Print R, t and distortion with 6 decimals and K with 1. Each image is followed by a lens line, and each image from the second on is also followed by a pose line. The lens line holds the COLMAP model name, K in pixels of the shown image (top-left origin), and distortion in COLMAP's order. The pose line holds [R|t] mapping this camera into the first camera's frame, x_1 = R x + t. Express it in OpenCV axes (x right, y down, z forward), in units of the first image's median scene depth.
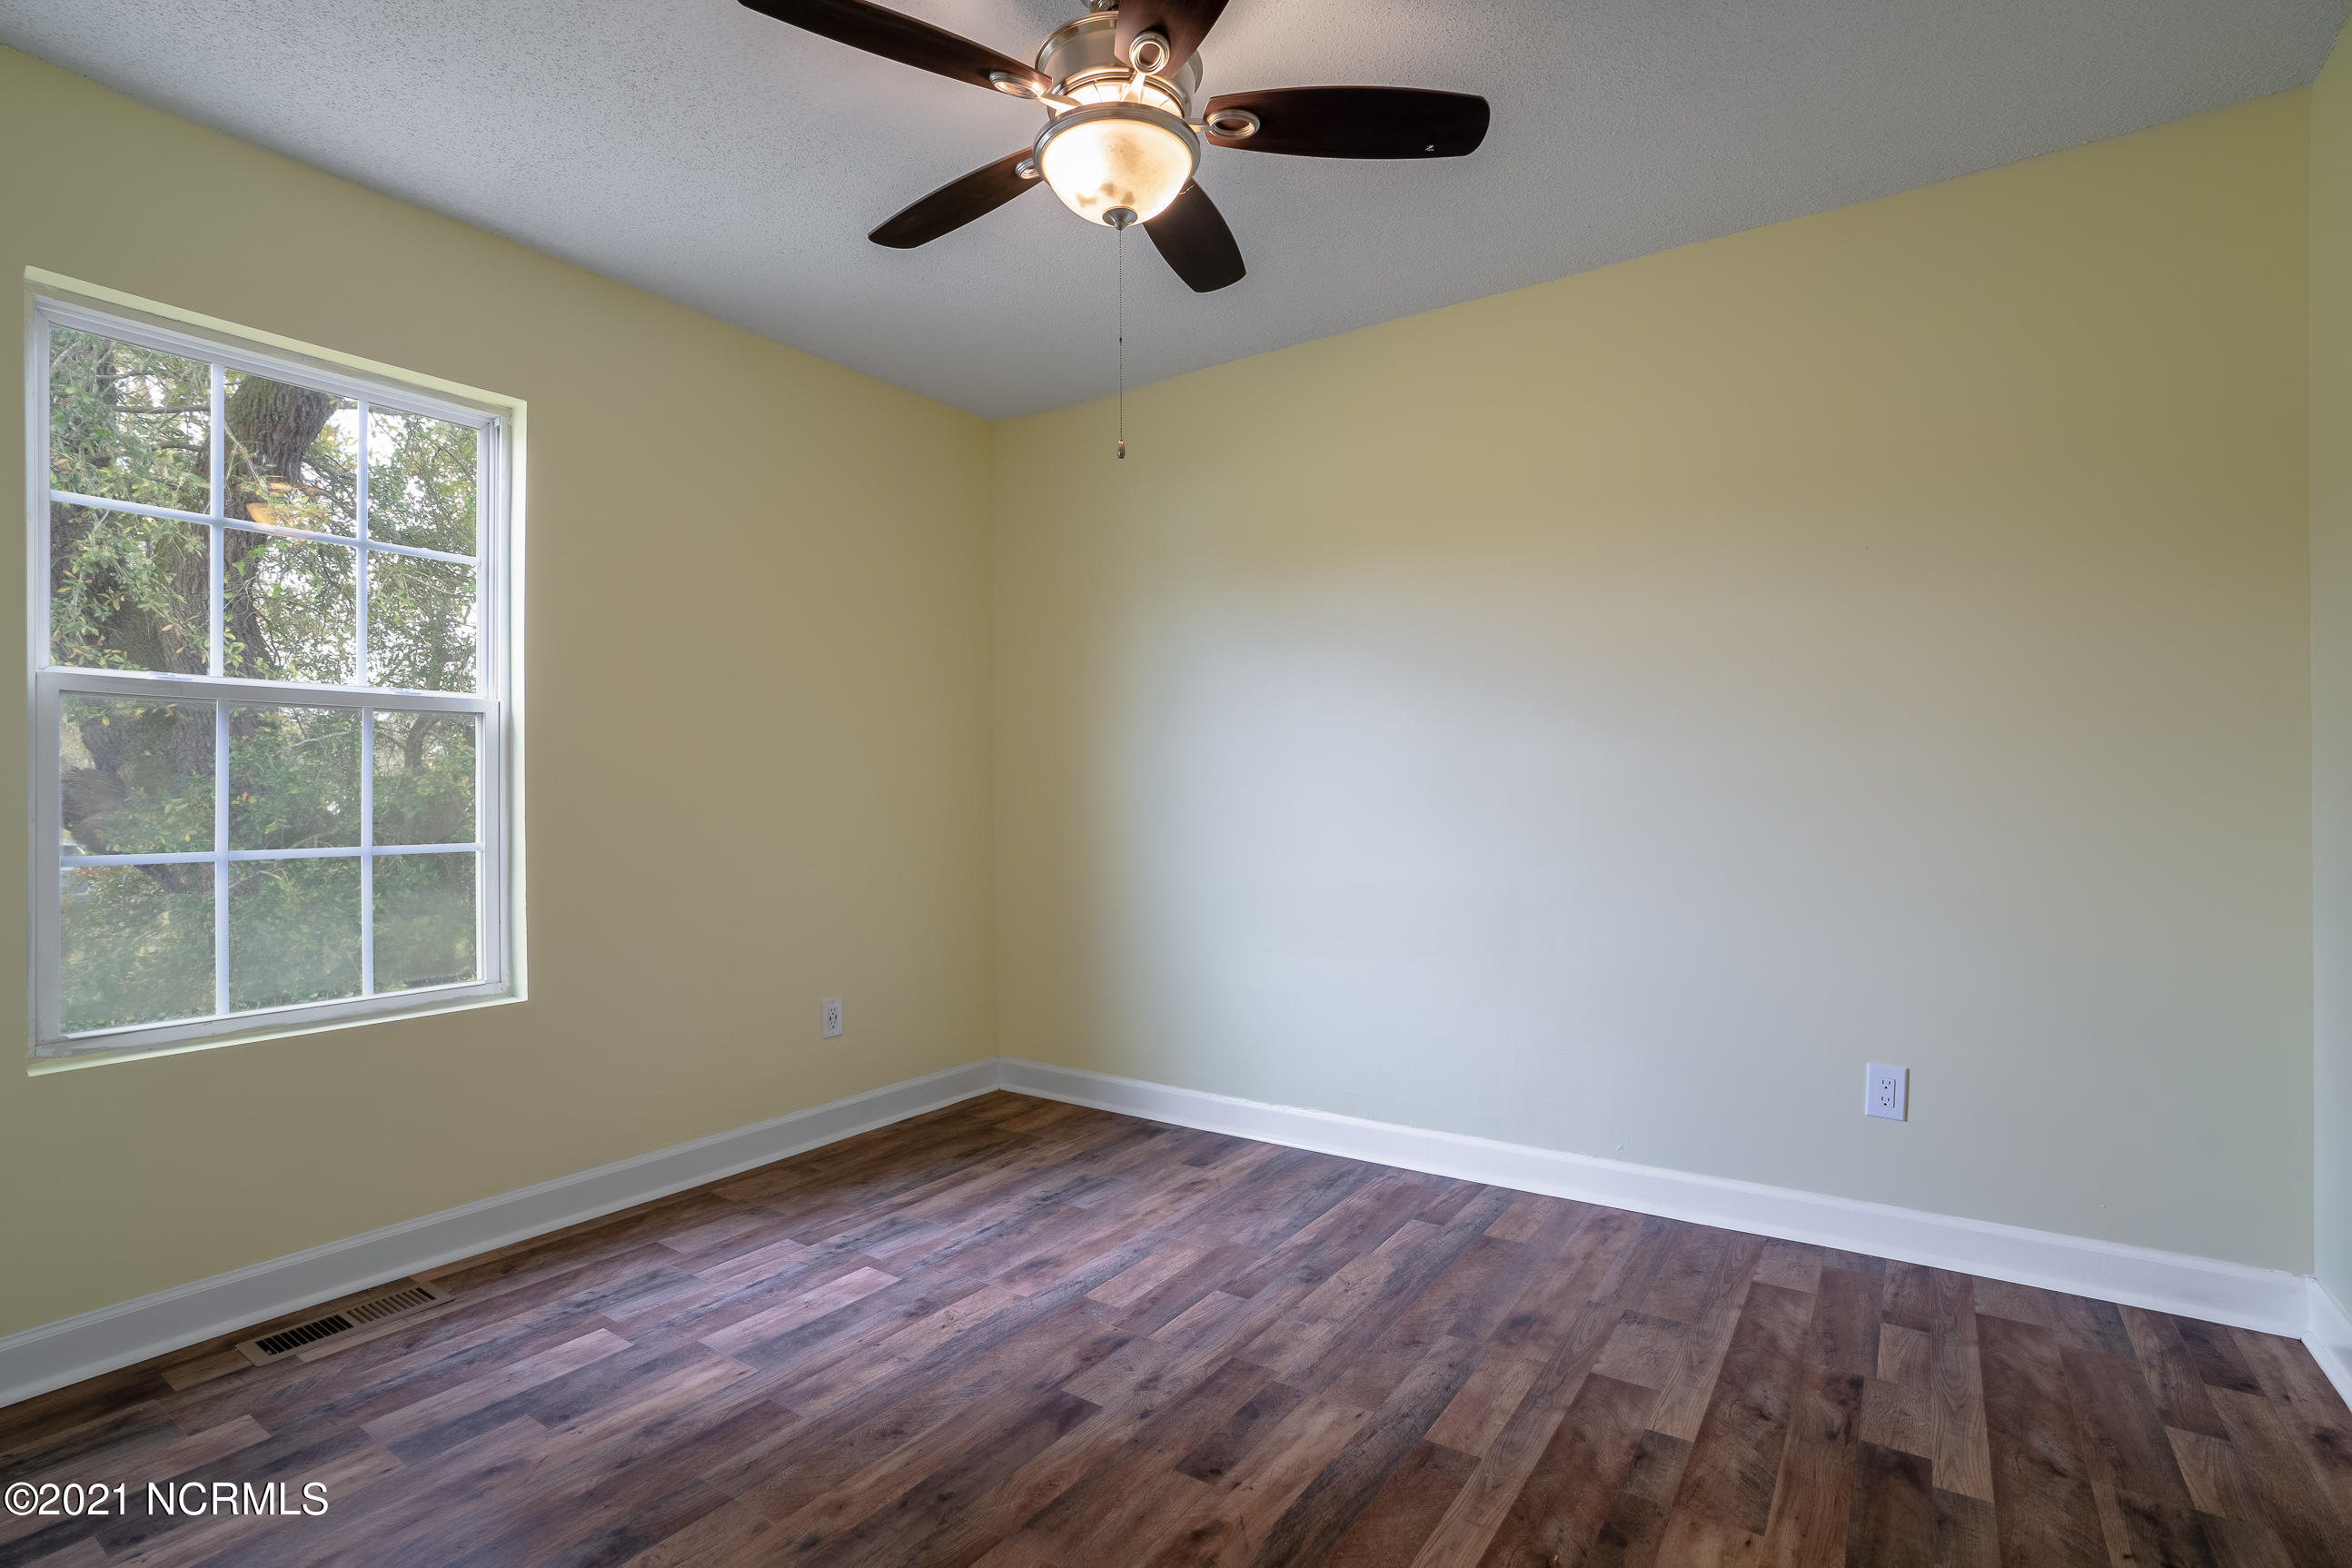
lens RADIAL K [[1103.8, 0, 1189.0], [0, 1103.8, 795.2], [0, 0, 1]] dist [-0.049589, 0.021289]
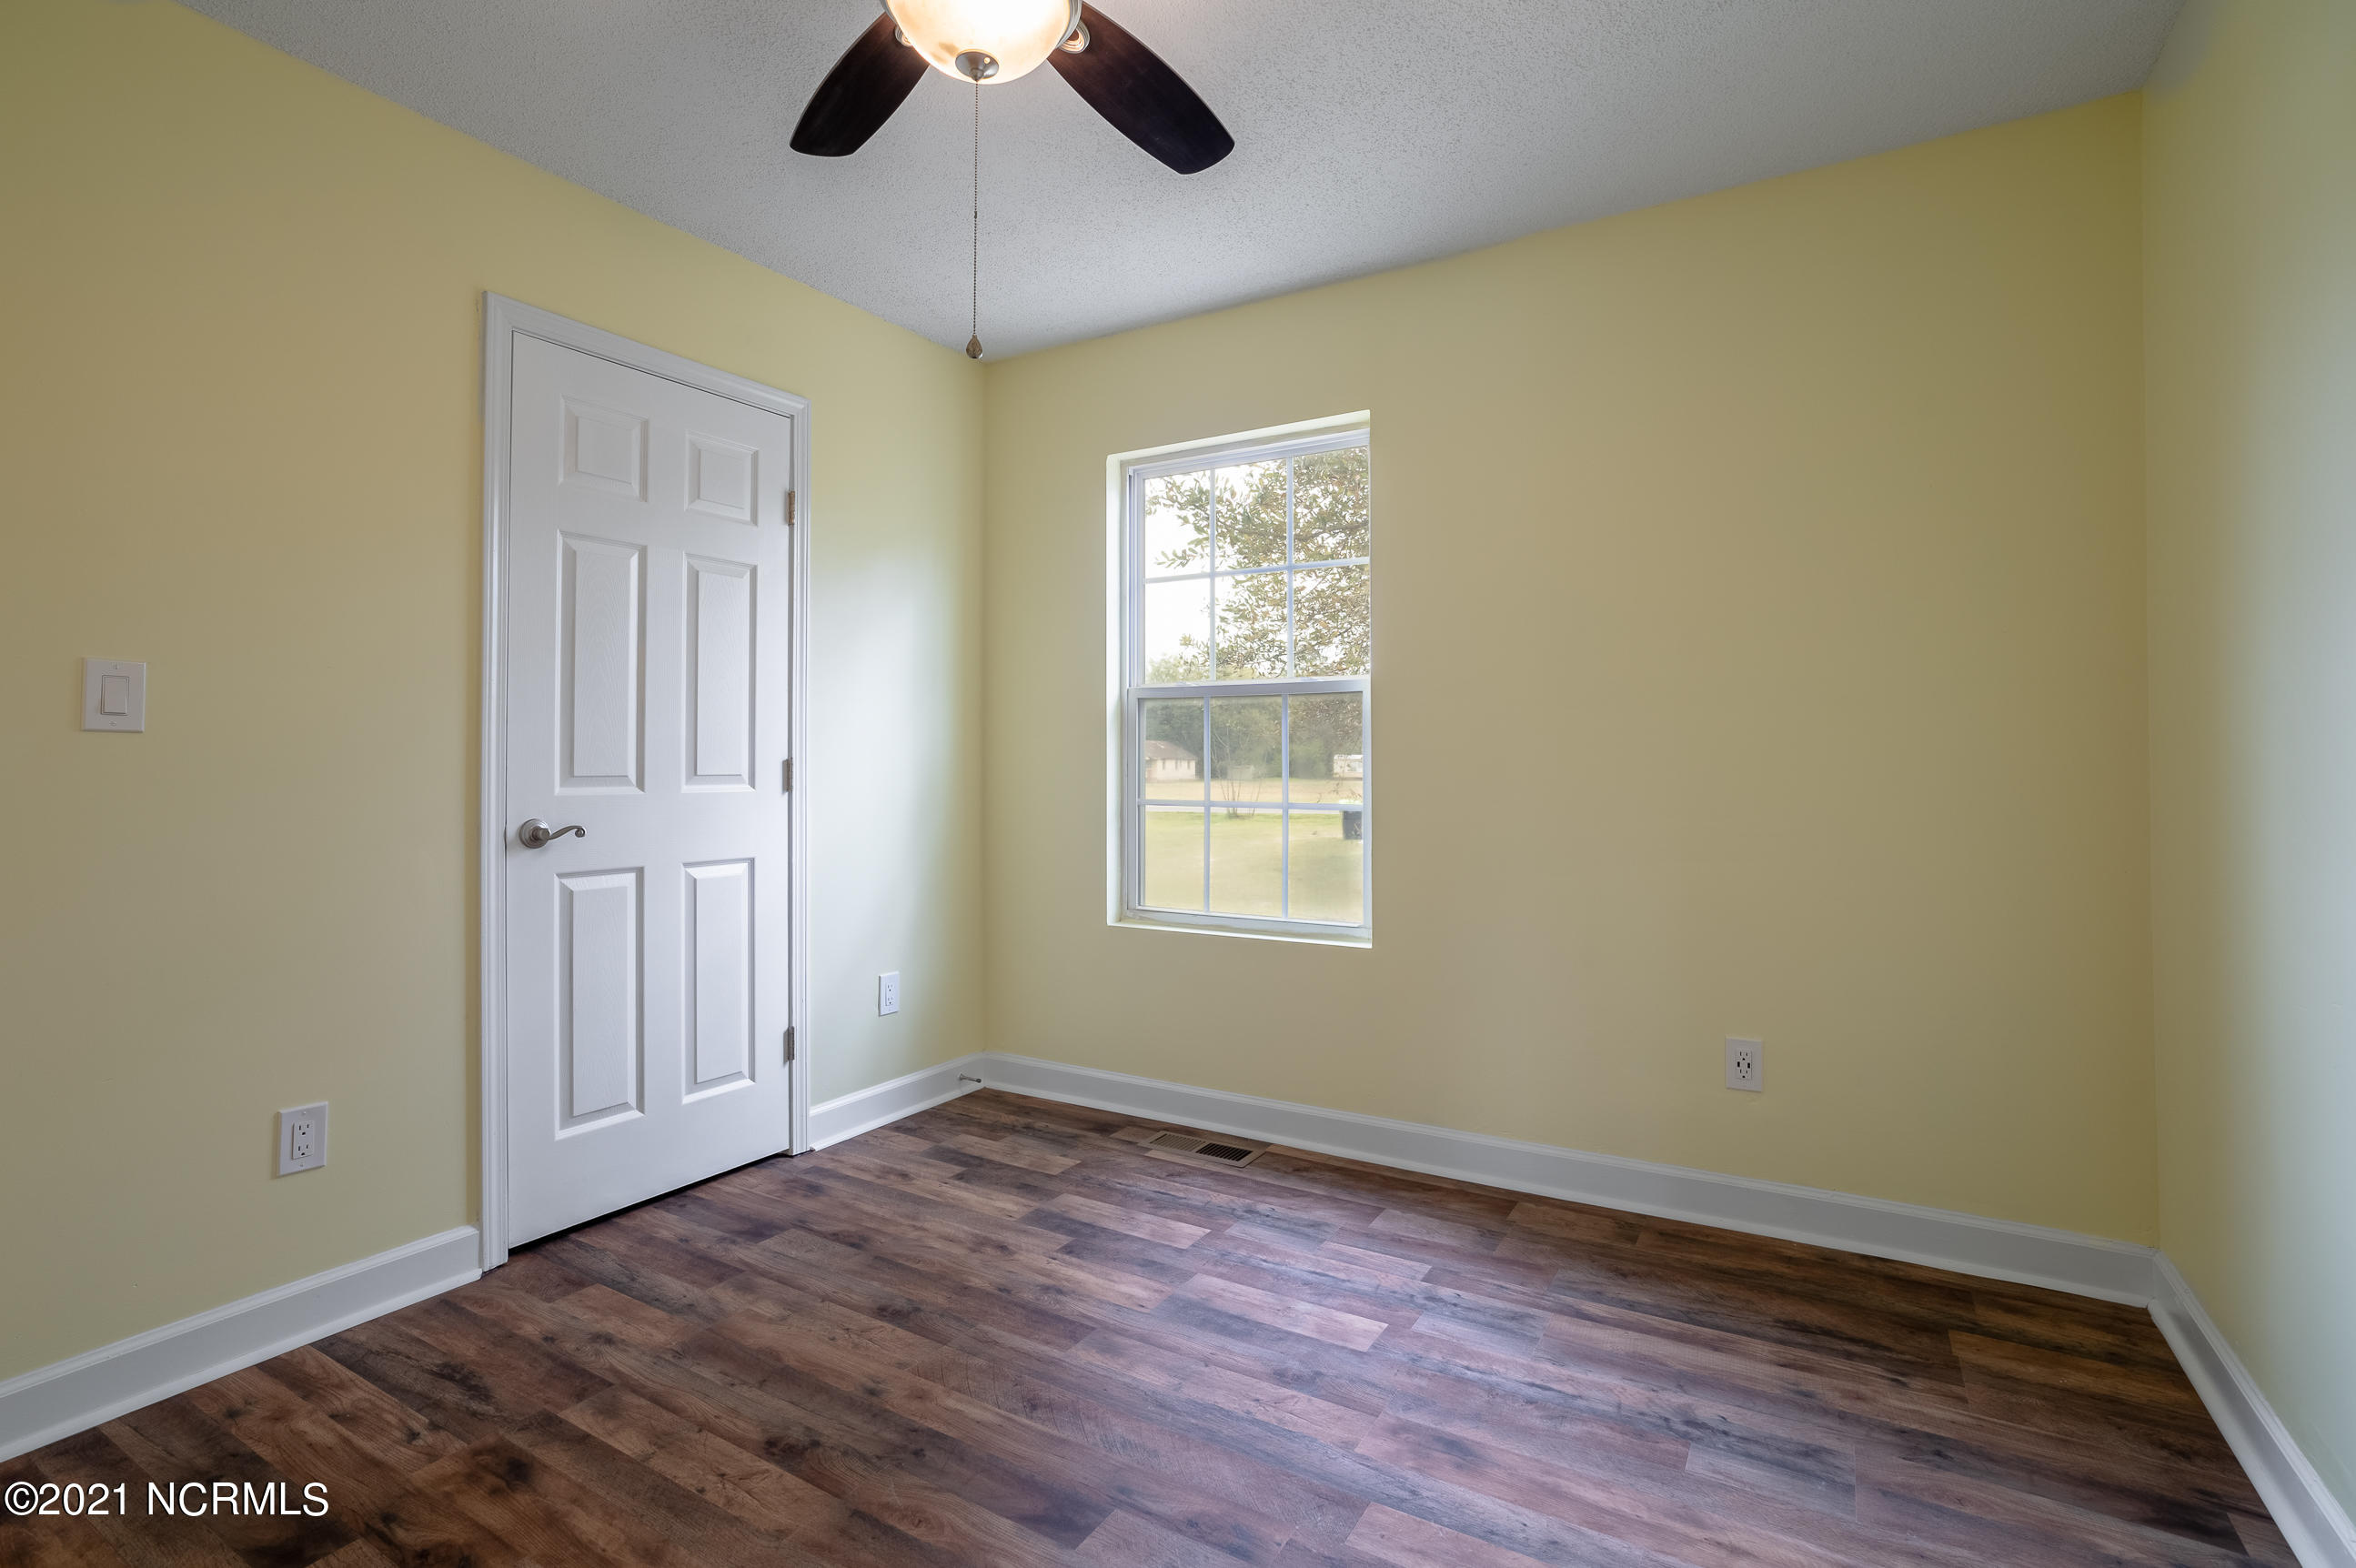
lens RADIAL K [[1105.6, 0, 1193.4], [0, 1105.6, 738.9], [0, 0, 1]] dist [-0.049589, 0.021289]
pose [[0.058557, -0.015396, -0.998165, 0.601149], [-0.004722, 0.999866, -0.015699, -0.010507], [0.998273, 0.005633, 0.058476, 0.870247]]
